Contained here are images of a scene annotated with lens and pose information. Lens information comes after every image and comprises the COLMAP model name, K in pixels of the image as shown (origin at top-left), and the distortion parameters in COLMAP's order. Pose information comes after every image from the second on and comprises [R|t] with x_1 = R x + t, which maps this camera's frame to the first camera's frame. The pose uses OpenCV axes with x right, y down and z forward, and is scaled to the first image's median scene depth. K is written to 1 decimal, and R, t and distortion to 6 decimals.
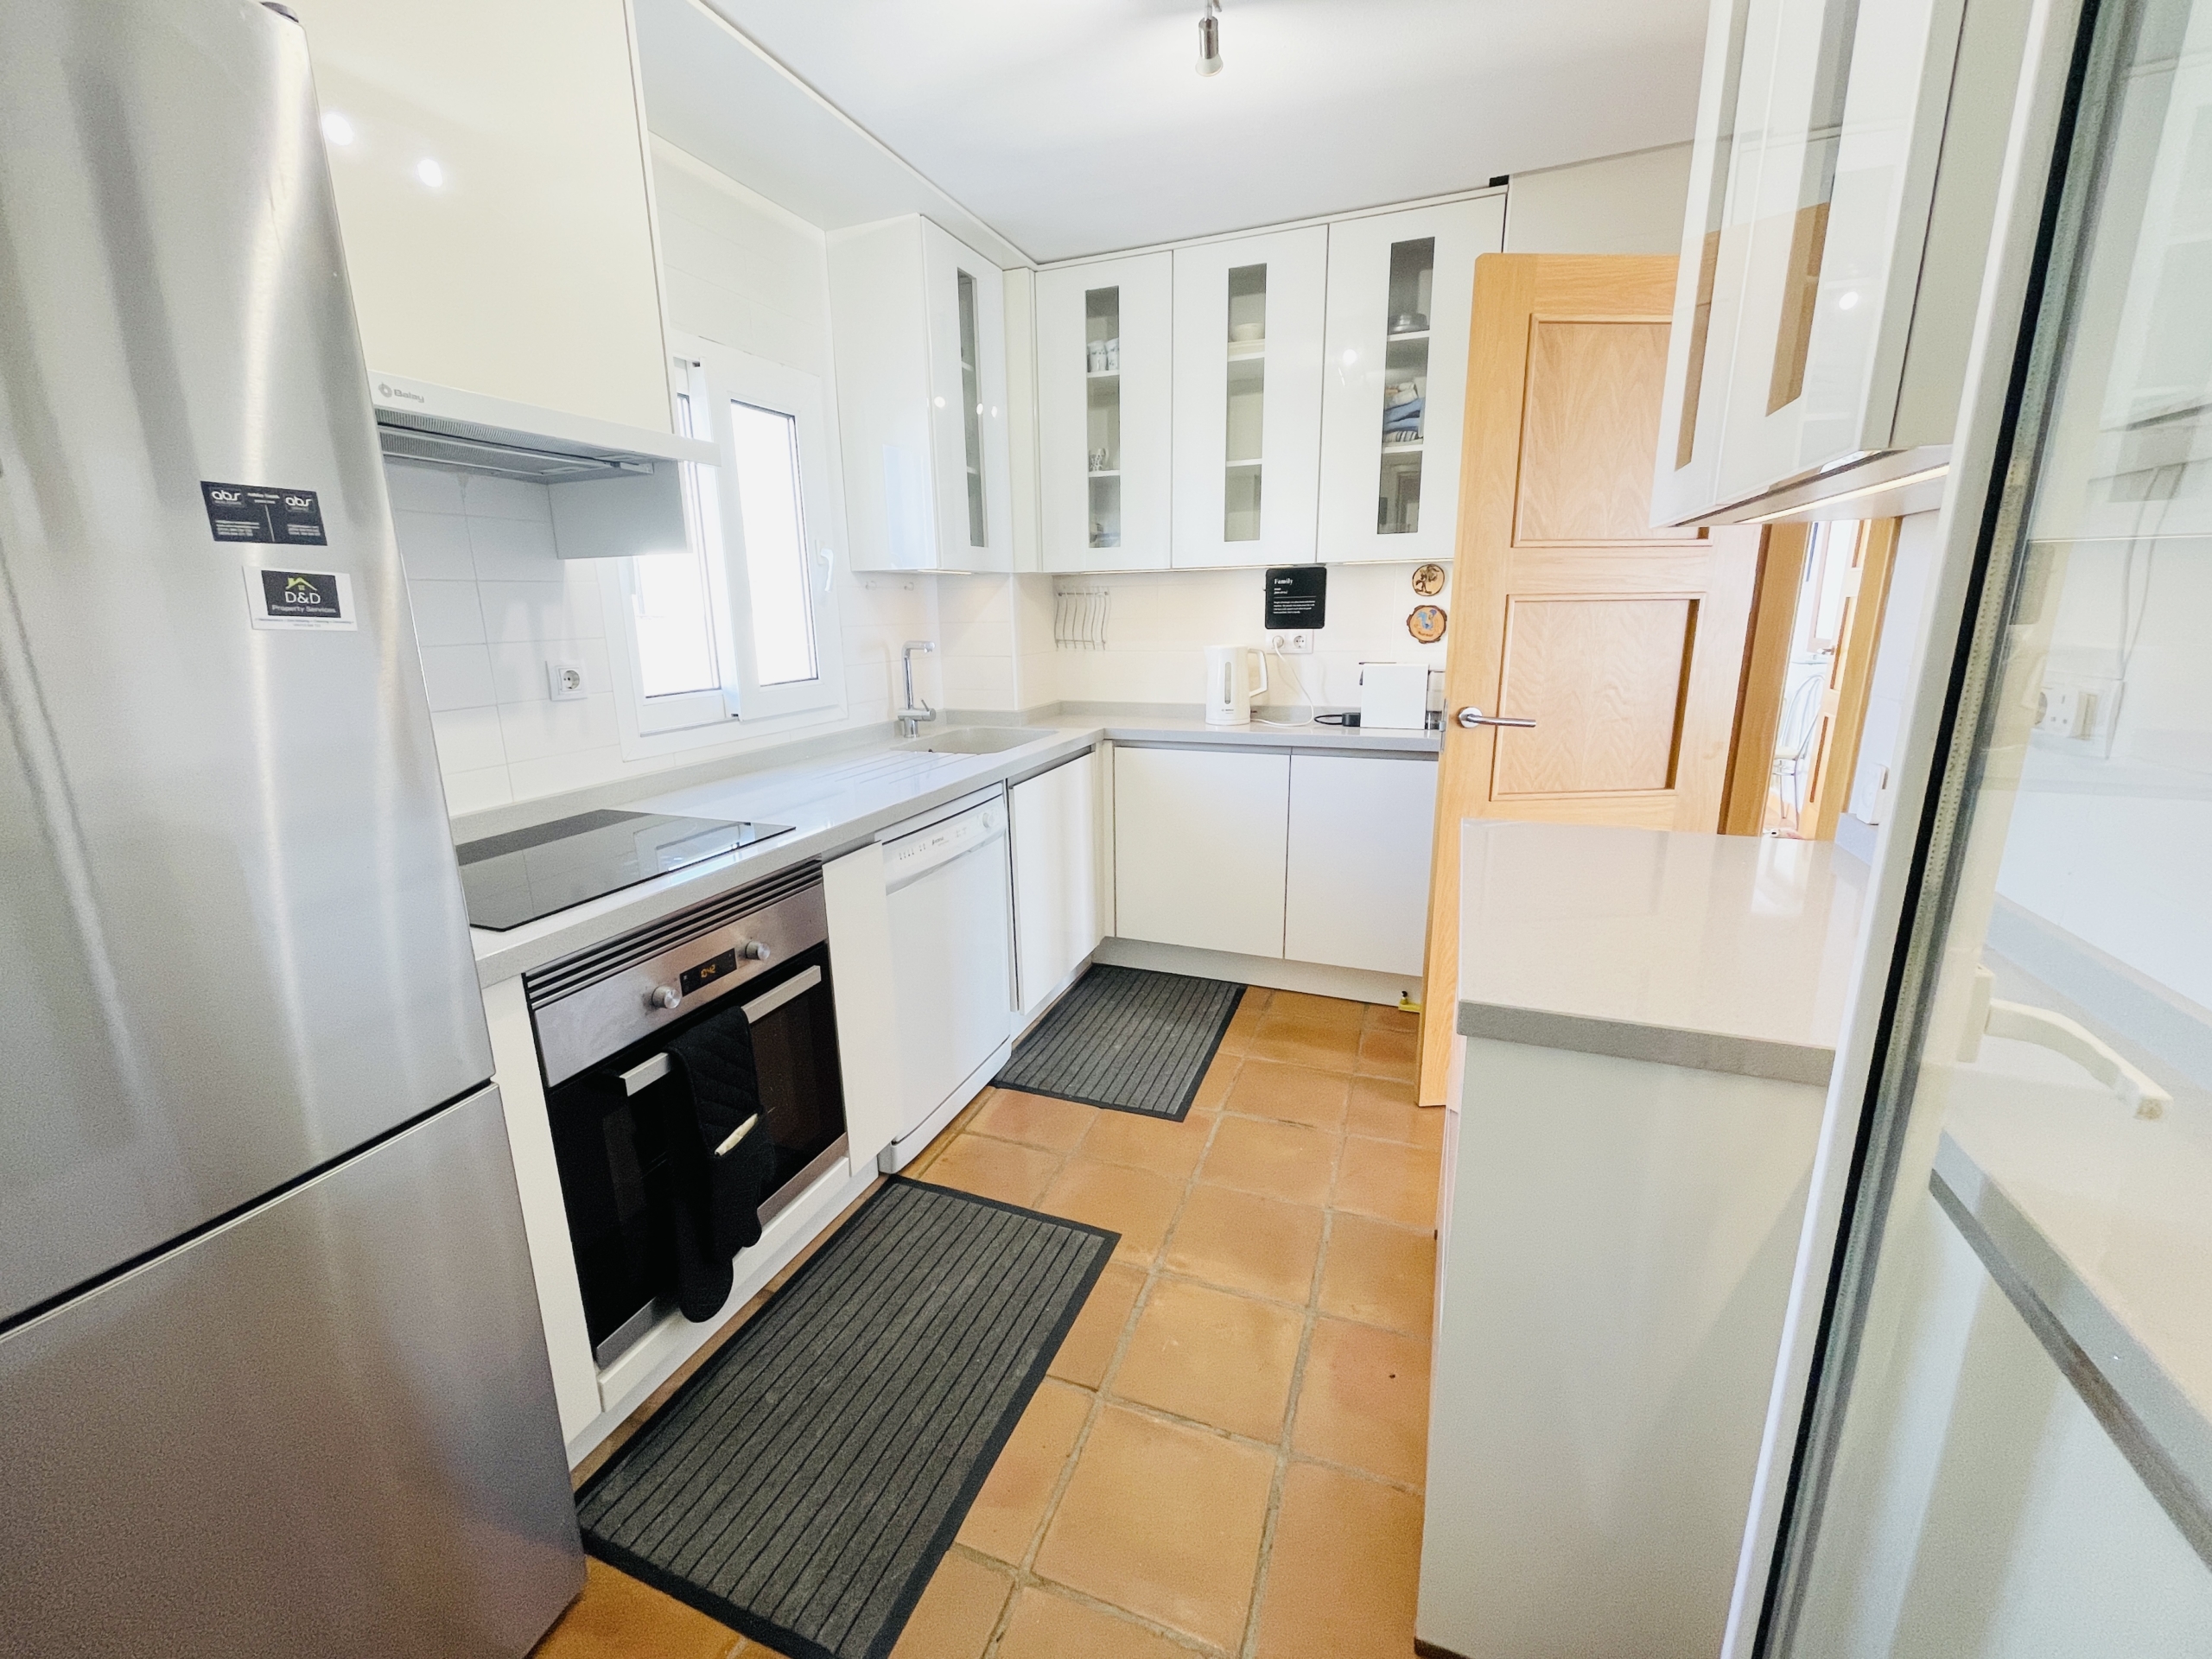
lens RADIAL K [[889.7, 0, 1103.4], [0, 889.7, 816.7], [0, 0, 1]] dist [-0.003421, 0.000772]
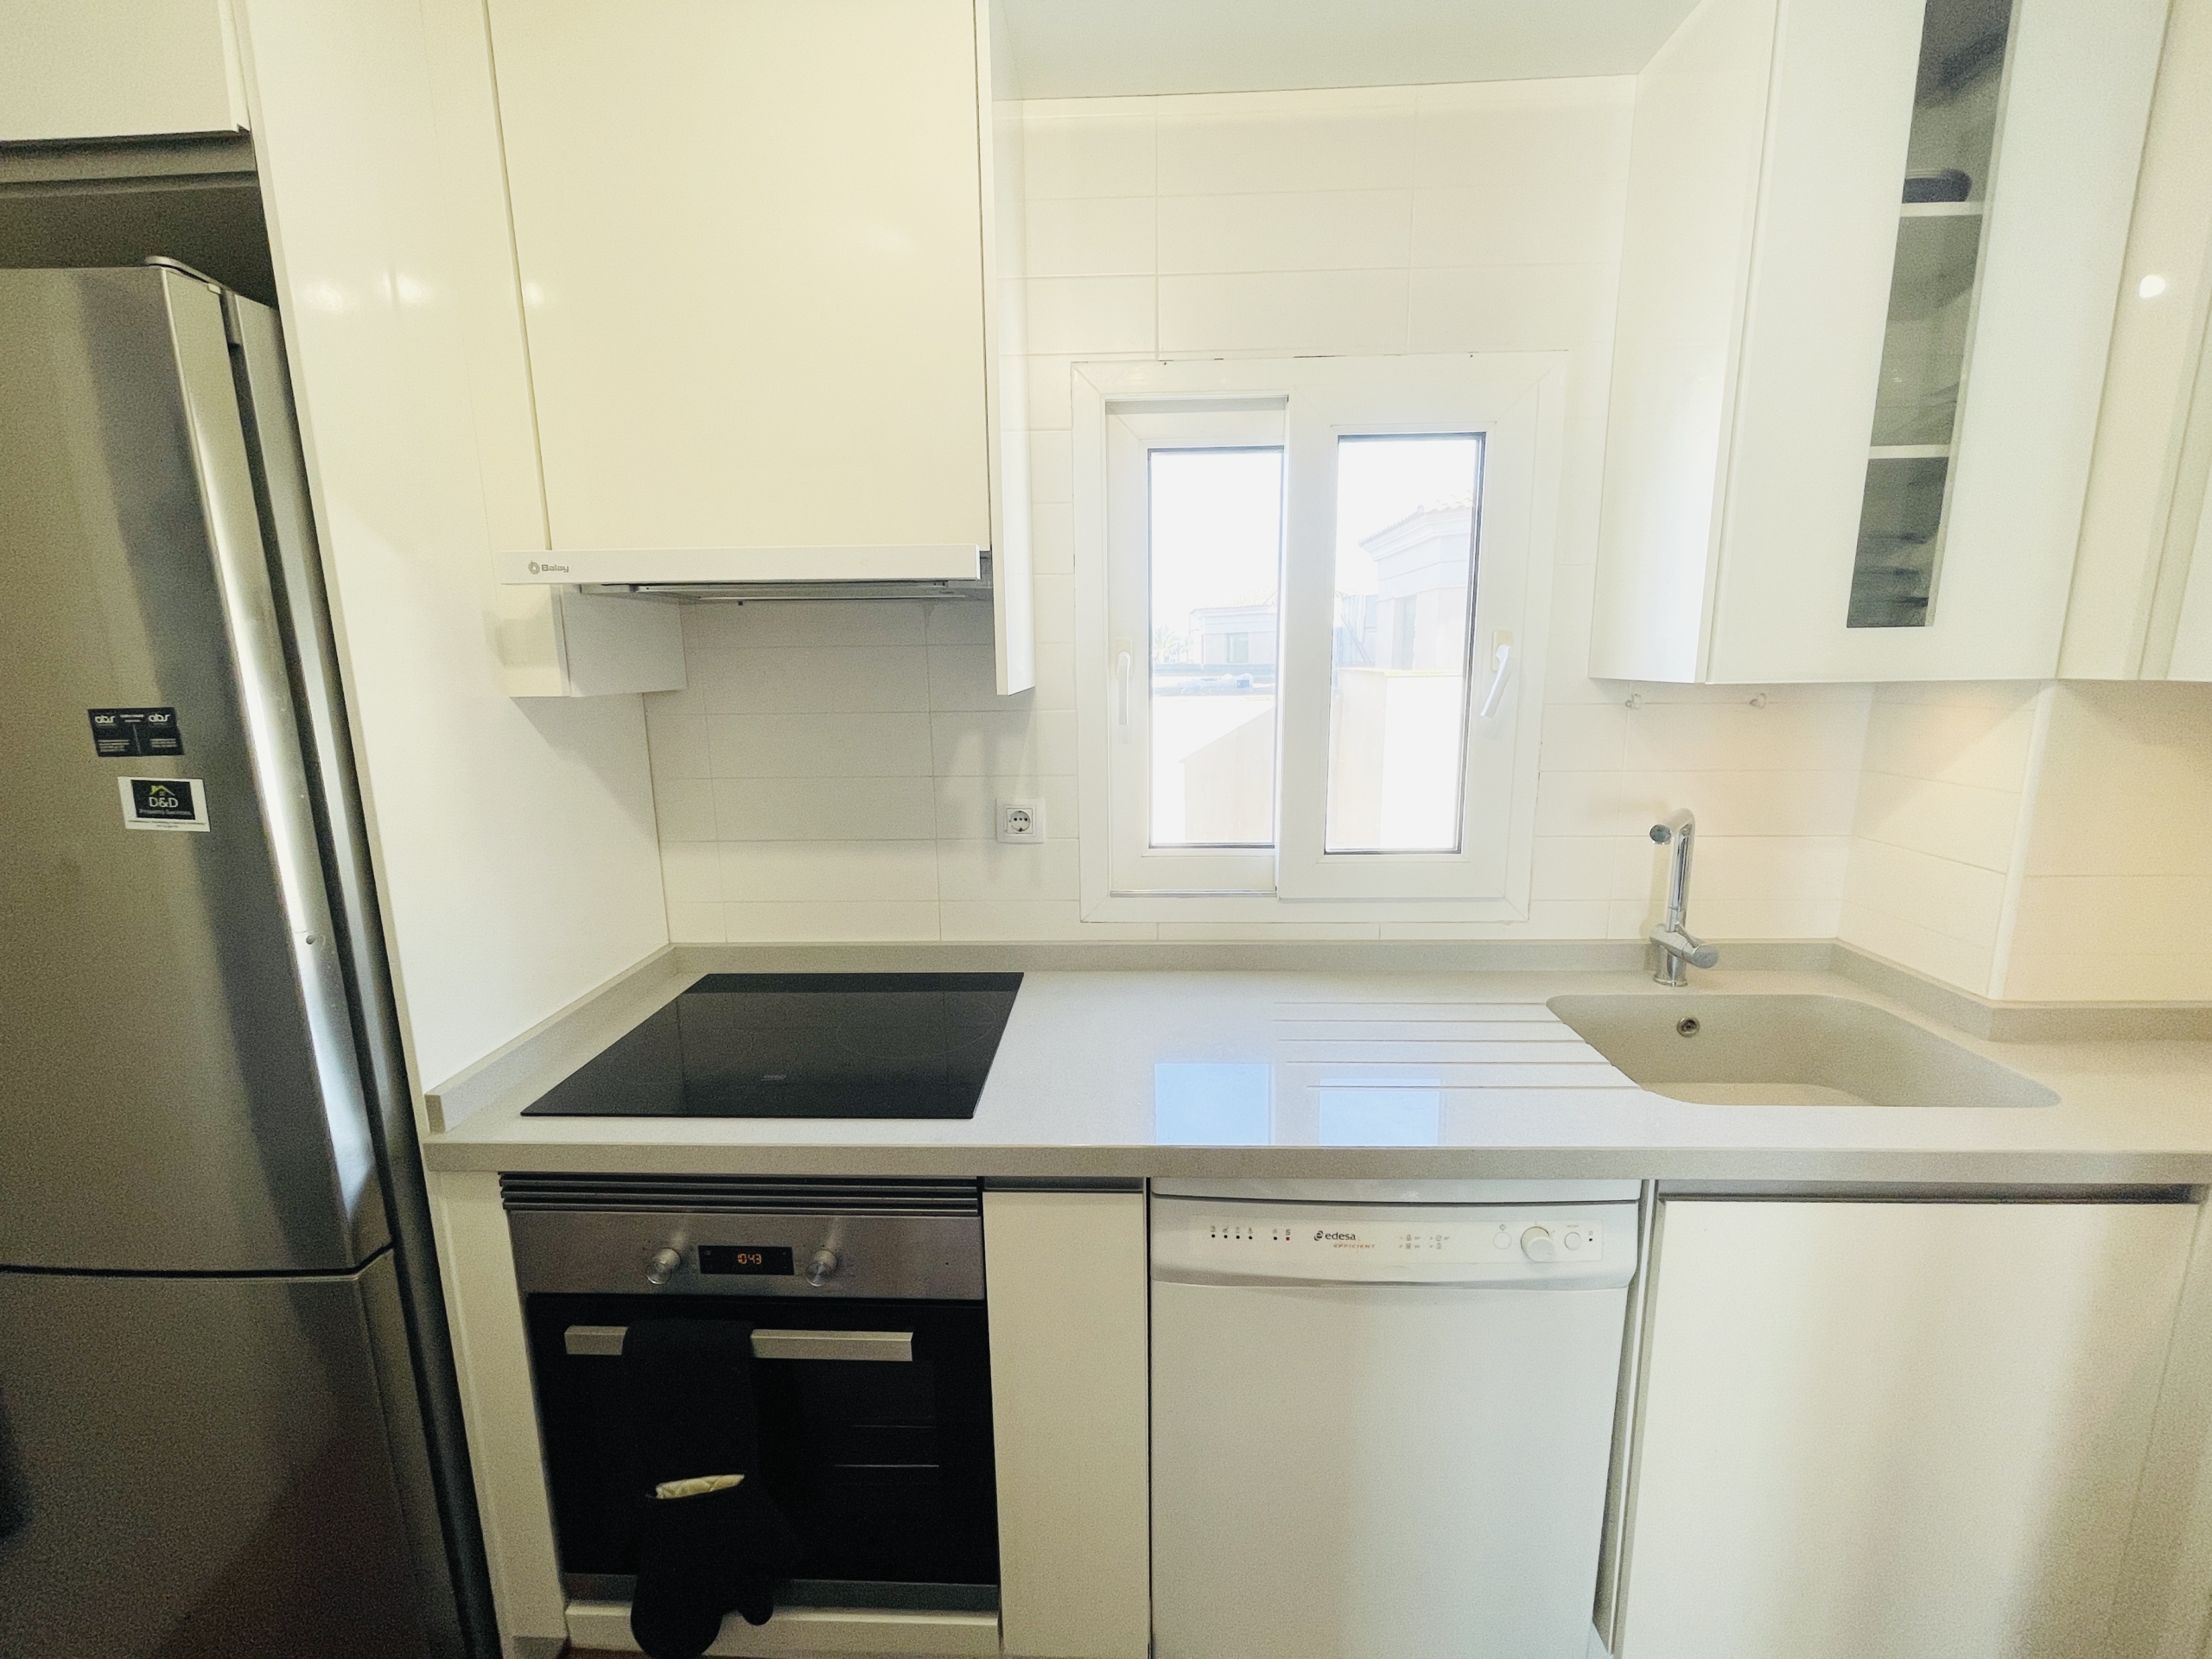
lens RADIAL K [[889.7, 0, 1104.7], [0, 889.7, 817.9], [0, 0, 1]] dist [-0.003421, 0.000772]
pose [[0.327512, 0.180007, -0.927541, 0.229549], [-0.212103, 0.970636, 0.113477, -0.271516], [0.920732, 0.159569, 0.356076, 0.762318]]
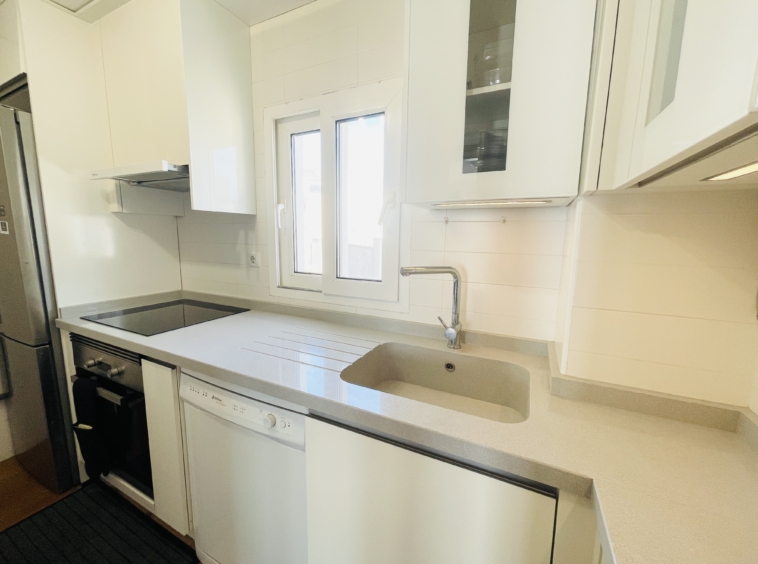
lens RADIAL K [[304.9, 0, 378.3], [0, 304.9, 278.3], [0, 0, 1]] dist [-0.003421, 0.000772]
pose [[-0.084876, 0.153316, -0.984525, 0.270872], [-0.244212, 0.954752, 0.169733, -0.343791], [0.966000, 0.254840, -0.043594, 1.407653]]
